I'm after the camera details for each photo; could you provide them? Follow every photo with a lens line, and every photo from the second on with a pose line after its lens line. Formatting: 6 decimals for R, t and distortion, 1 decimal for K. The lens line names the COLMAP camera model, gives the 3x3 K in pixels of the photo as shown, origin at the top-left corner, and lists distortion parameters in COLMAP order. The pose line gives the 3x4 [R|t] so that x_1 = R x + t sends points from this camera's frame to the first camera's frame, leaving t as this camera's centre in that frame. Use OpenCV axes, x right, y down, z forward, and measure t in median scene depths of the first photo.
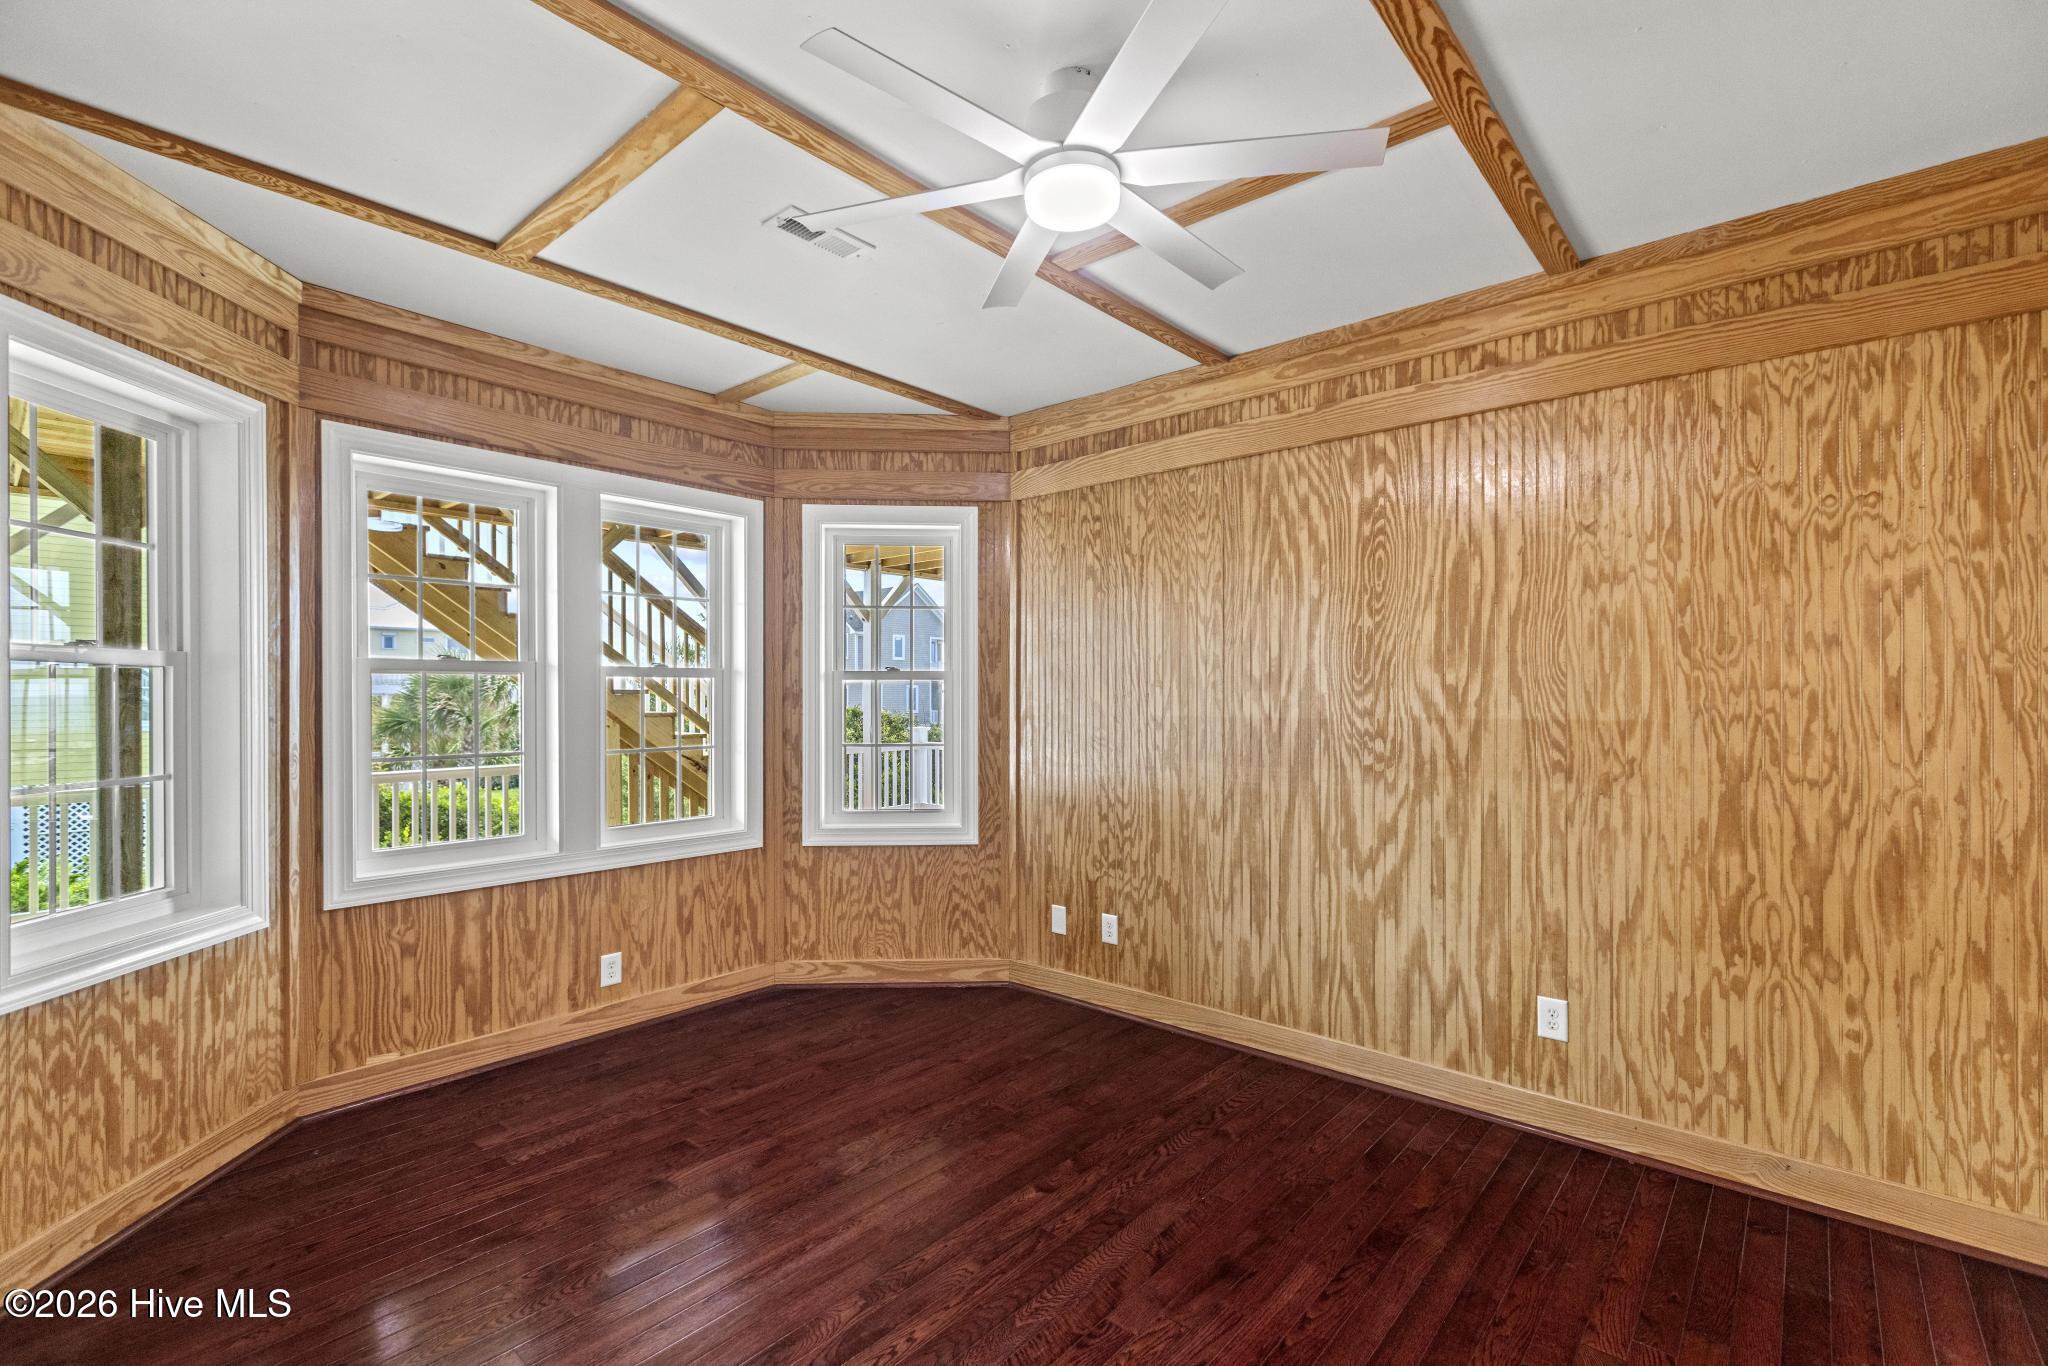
lens RADIAL K [[914.3, 0, 1029.3], [0, 914.3, 691.1], [0, 0, 1]] dist [-0.002077, -0.003283]
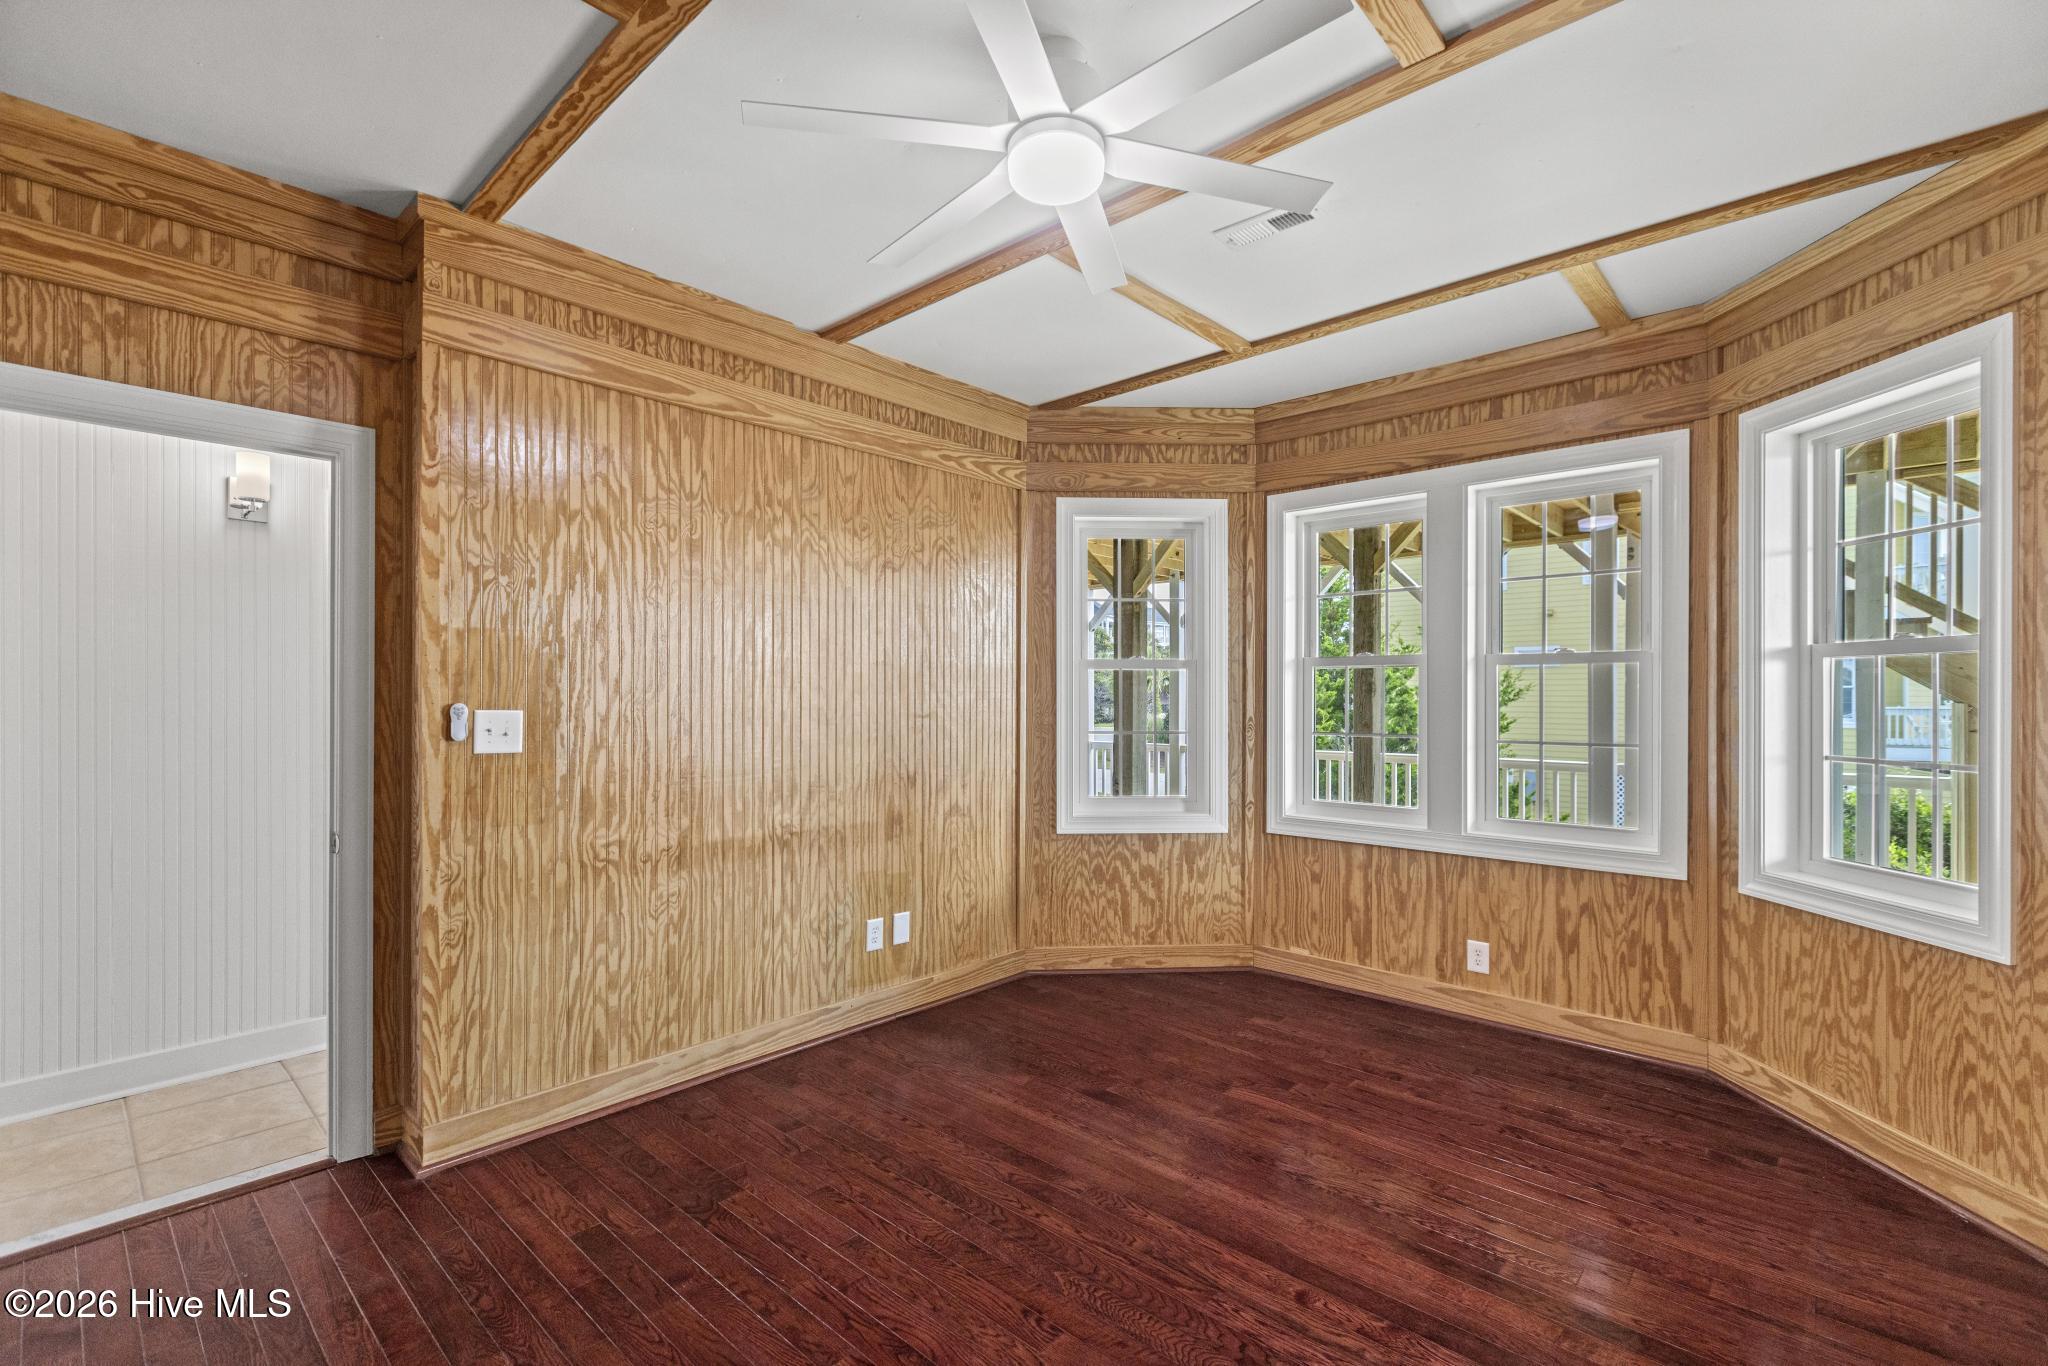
lens RADIAL K [[914.3, 0, 1029.5], [0, 914.3, 692.5], [0, 0, 1]] dist [-0.002077, -0.003283]
pose [[-0.047316, -0.002340, -0.998877, 0.594764], [0.002824, 0.999993, -0.002476, 0.016093], [0.998876, -0.002938, -0.047309, 0.582103]]
